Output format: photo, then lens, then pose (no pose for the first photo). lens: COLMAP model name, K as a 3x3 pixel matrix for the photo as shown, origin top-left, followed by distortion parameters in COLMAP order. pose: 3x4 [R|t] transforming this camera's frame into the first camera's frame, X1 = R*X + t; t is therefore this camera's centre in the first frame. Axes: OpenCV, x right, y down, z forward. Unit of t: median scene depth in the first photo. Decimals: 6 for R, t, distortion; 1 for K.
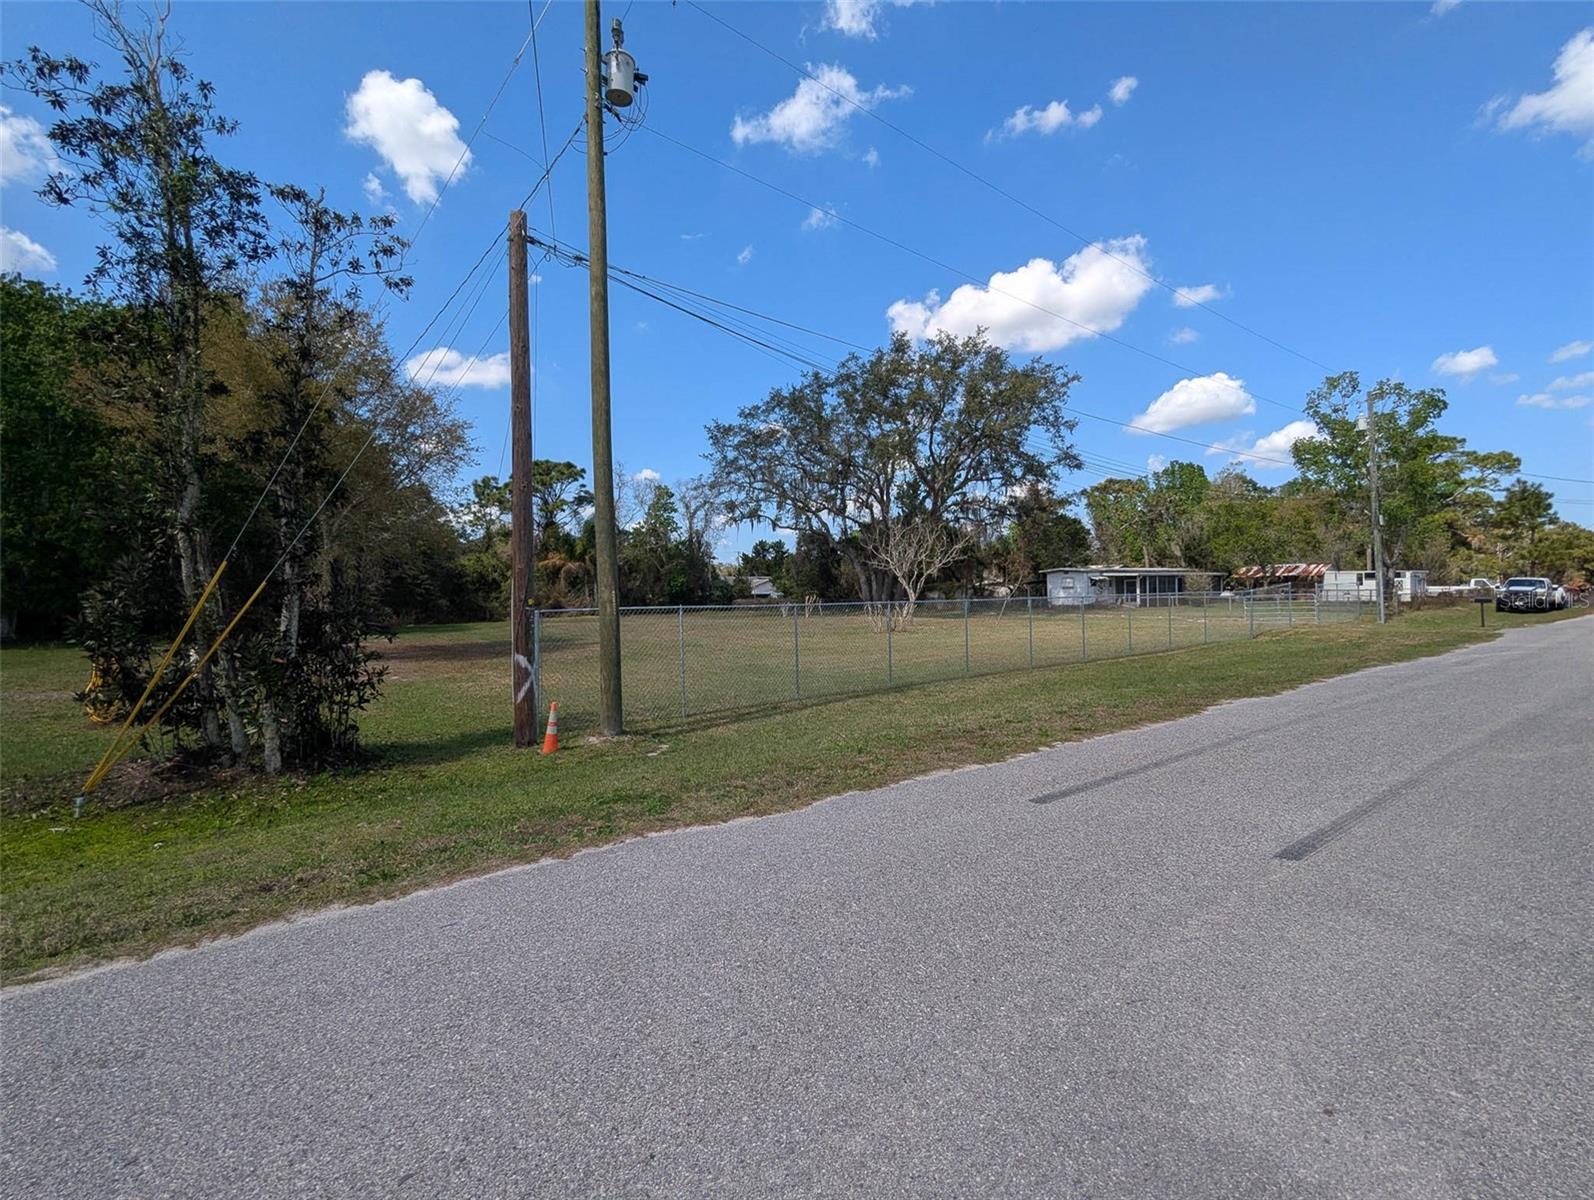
lens RADIAL K [[760.4, 0, 809.7], [0, 760.4, 601.3], [0, 0, 1]] dist [-0.004920, 0.003724]
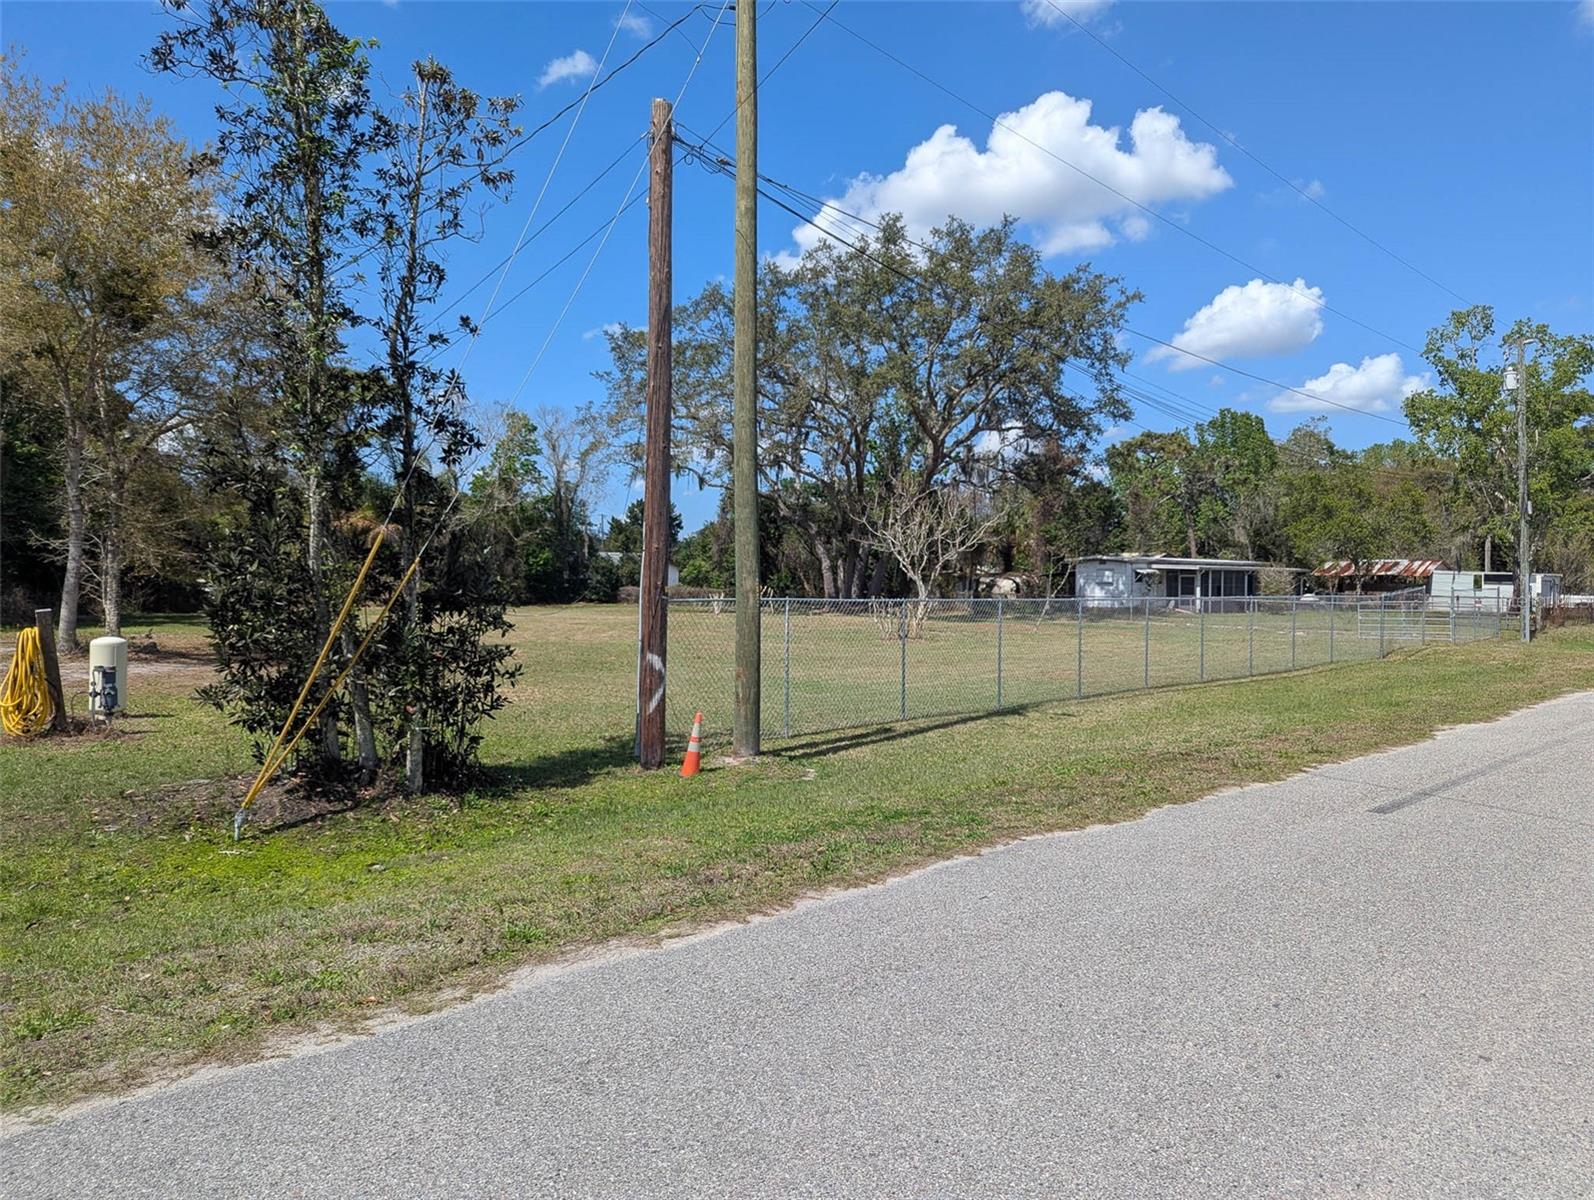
lens RADIAL K [[1153.0, 0, 803.5], [0, 1153.0, 591.3], [0, 0, 1]] dist [0.043660, -0.023282]
pose [[0.991450, 0.027252, 0.127613, -0.089602], [-0.027088, 0.999628, -0.003015, 0.000632], [-0.127648, -0.000468, 0.991819, -0.055540]]
